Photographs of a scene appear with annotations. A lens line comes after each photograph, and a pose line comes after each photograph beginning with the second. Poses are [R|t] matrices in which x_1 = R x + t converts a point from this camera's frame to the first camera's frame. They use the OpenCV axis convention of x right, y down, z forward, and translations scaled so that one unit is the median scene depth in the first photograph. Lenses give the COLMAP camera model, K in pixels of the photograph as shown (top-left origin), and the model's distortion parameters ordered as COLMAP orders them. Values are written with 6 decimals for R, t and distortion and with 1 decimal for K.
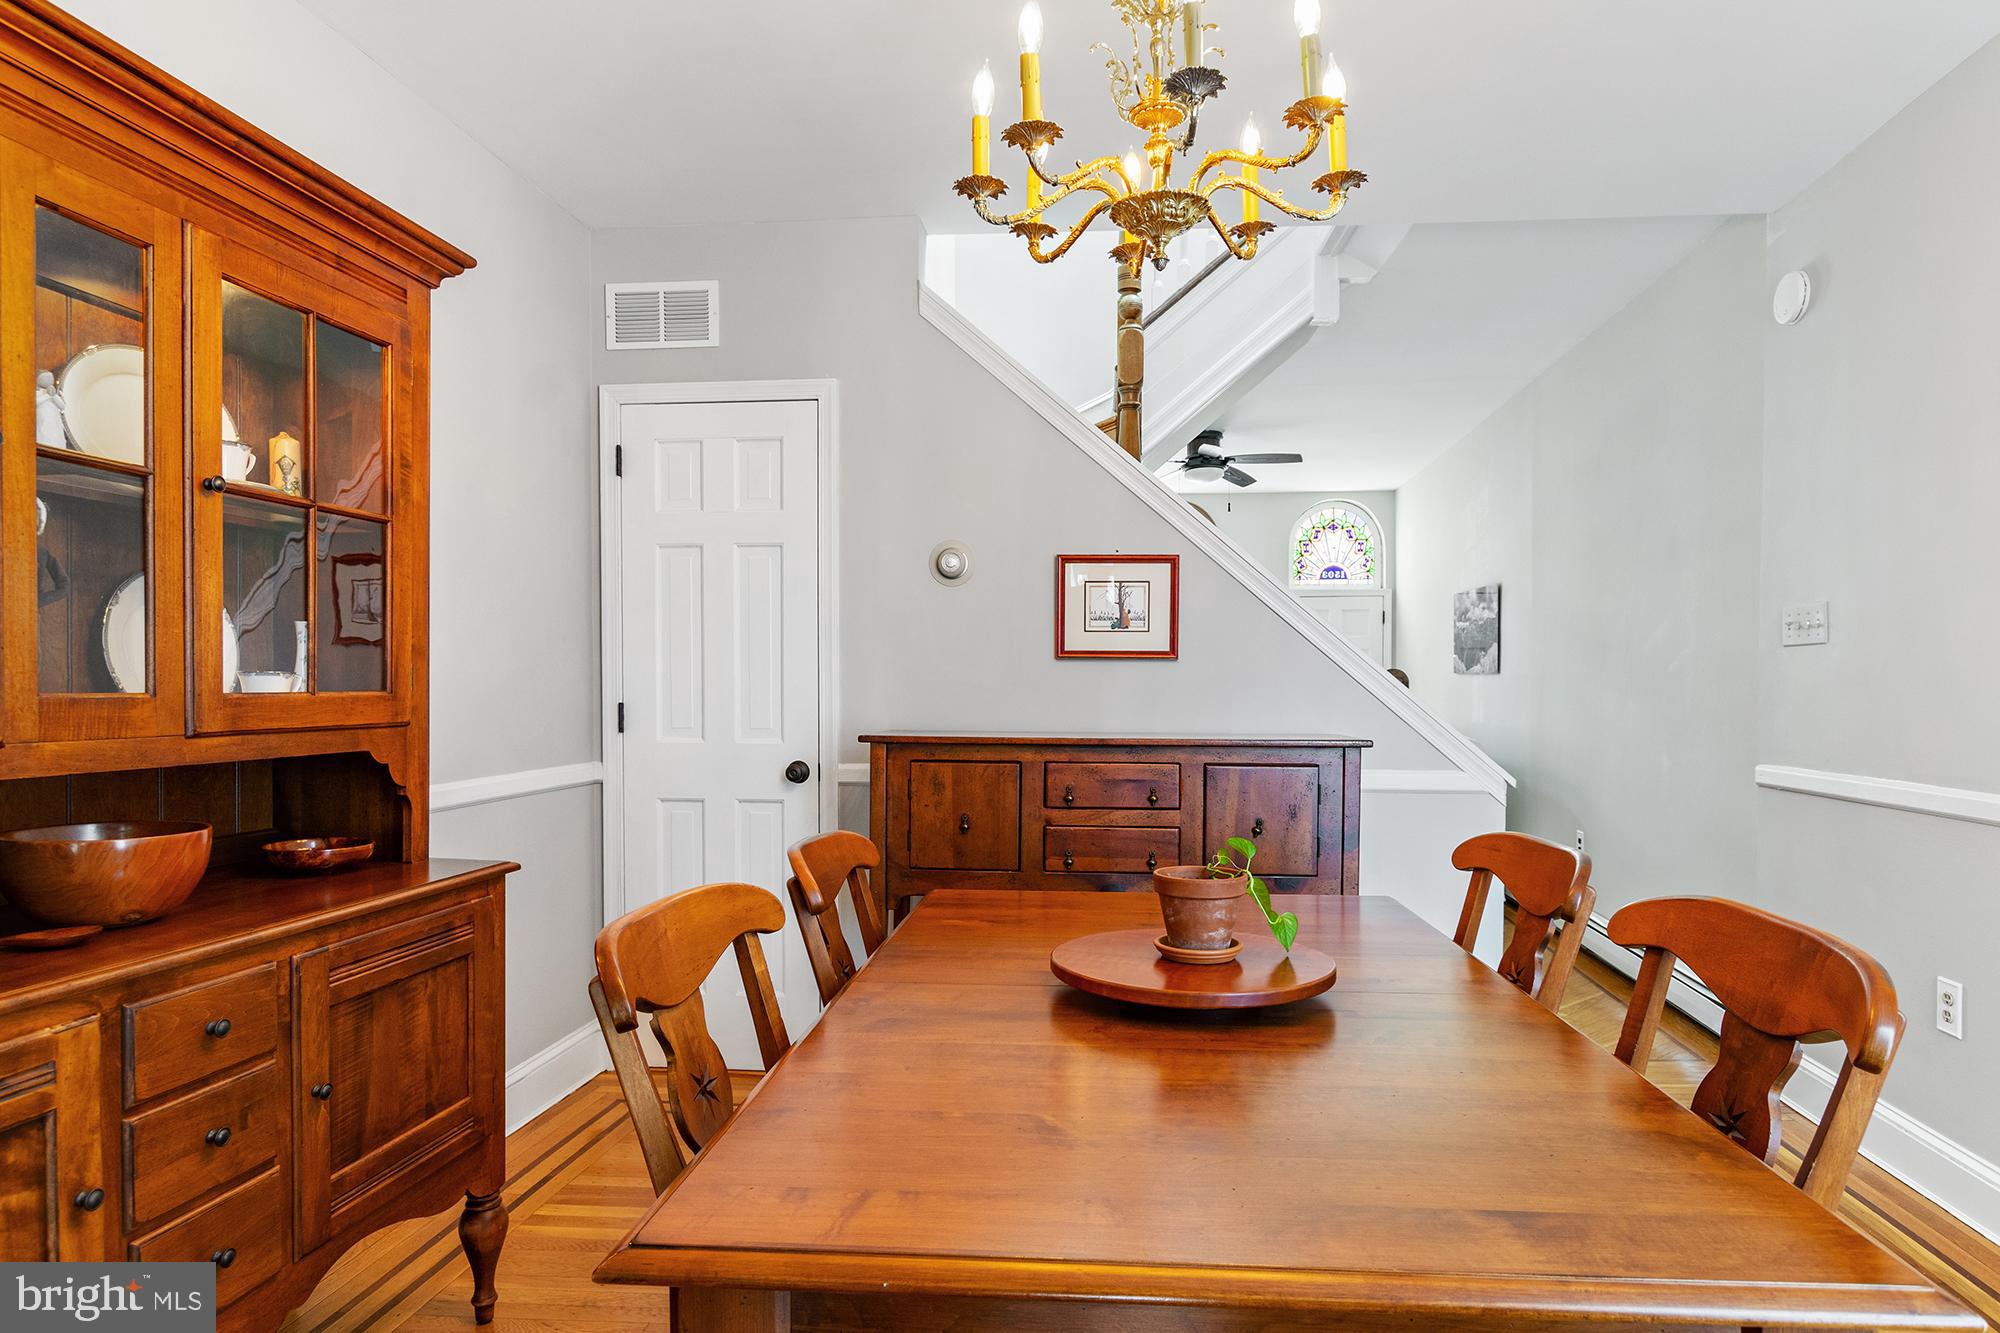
lens RADIAL K [[1219.8, 0, 1048.0], [0, 1219.8, 723.6], [0, 0, 1]] dist [-0.014633, -0.006798]
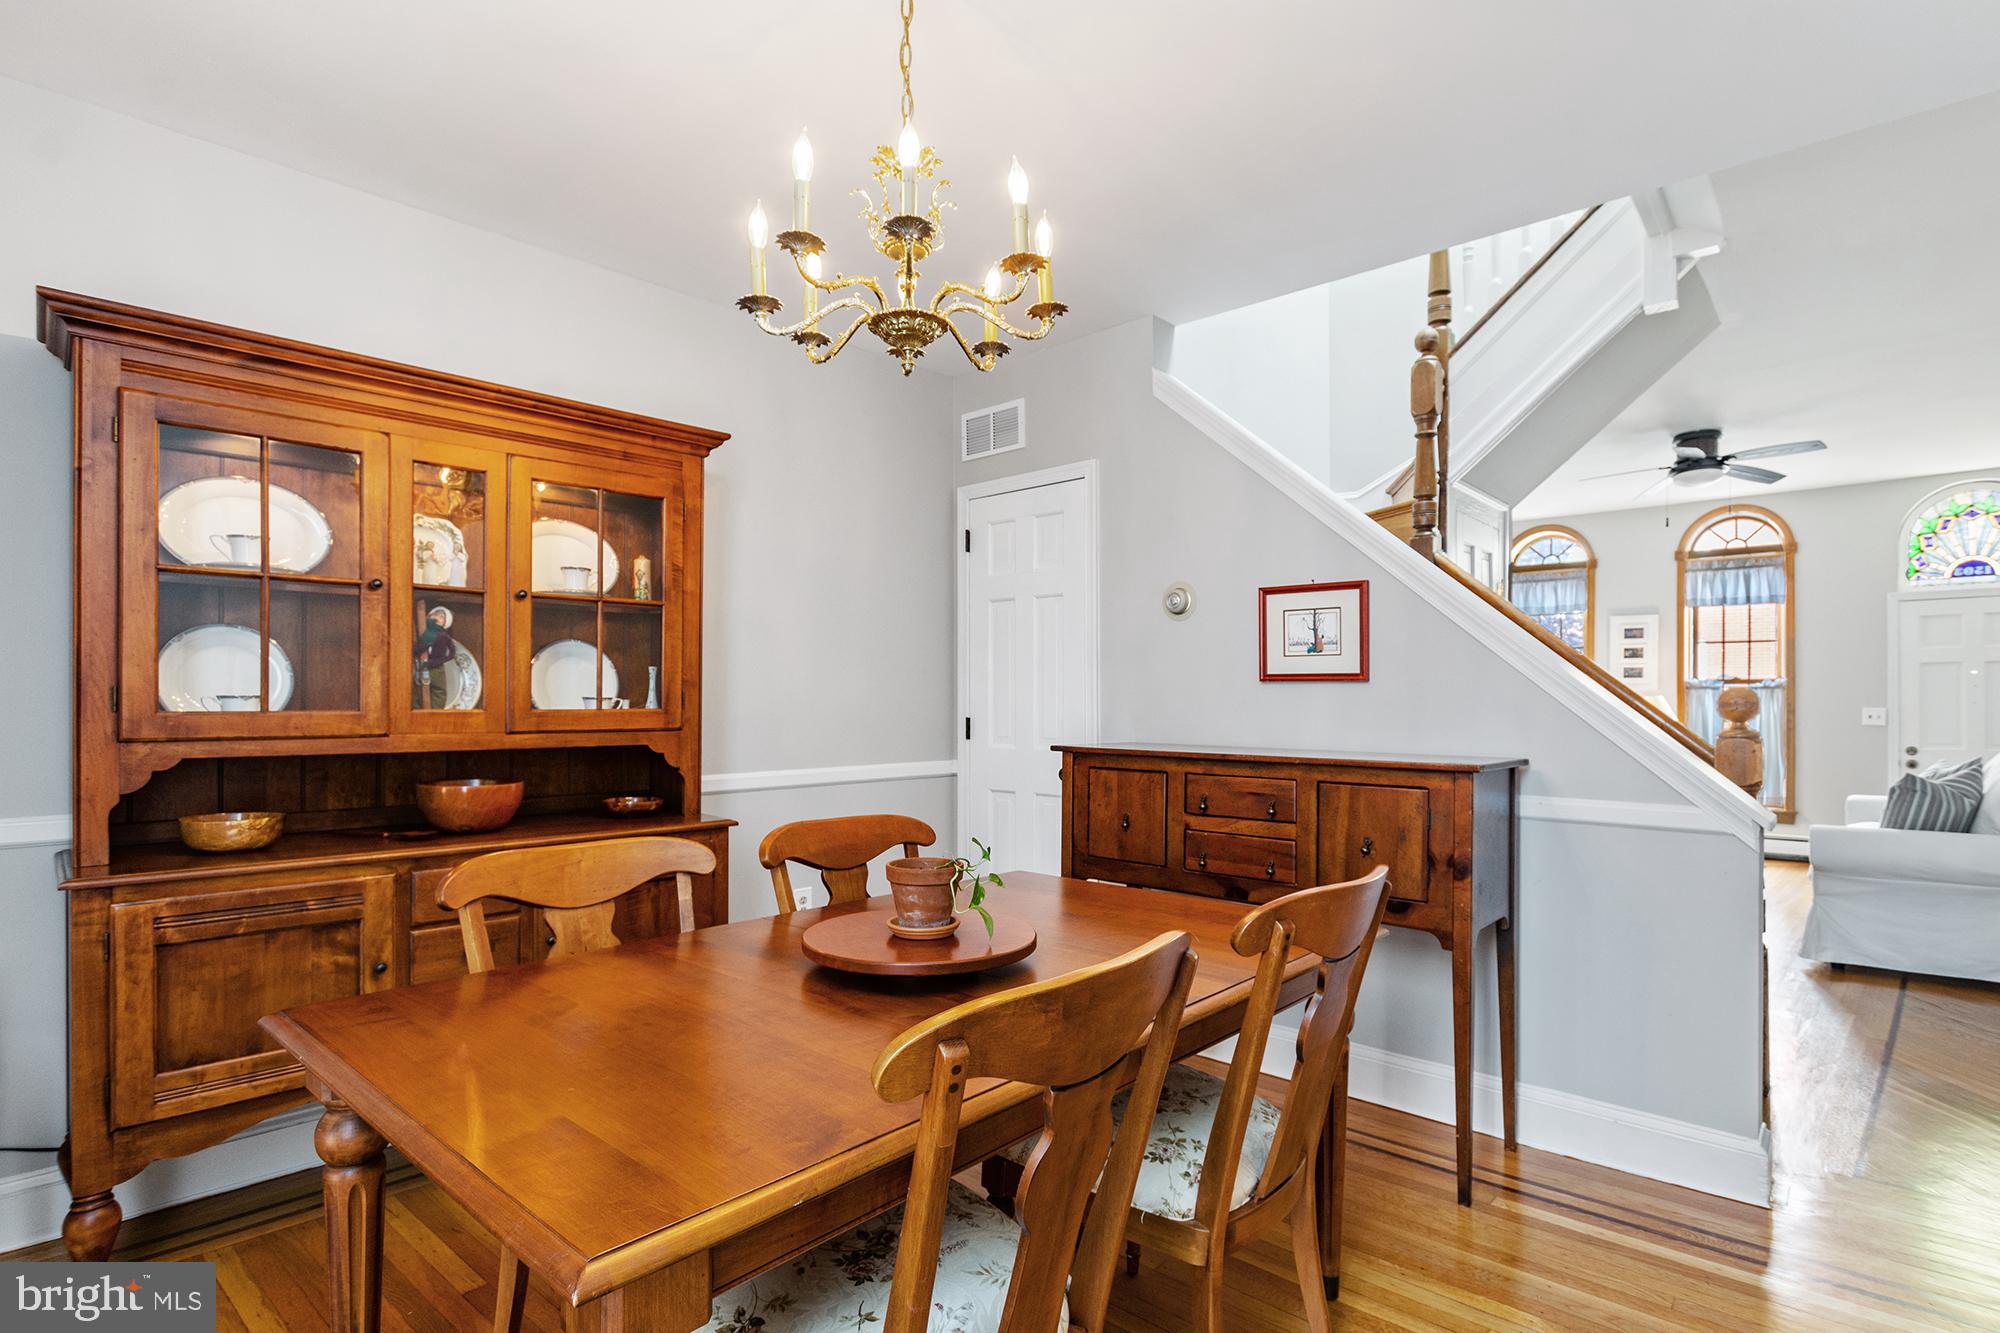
lens RADIAL K [[1029.2, 0, 986.6], [0, 1029.2, 699.7], [0, 0, 1]] dist [-0.005210, -0.002969]
pose [[0.777386, -0.000395, -0.629024, 0.456027], [-0.020878, 0.999433, -0.026429, -0.007828], [0.628678, 0.033678, 0.776936, 0.135012]]
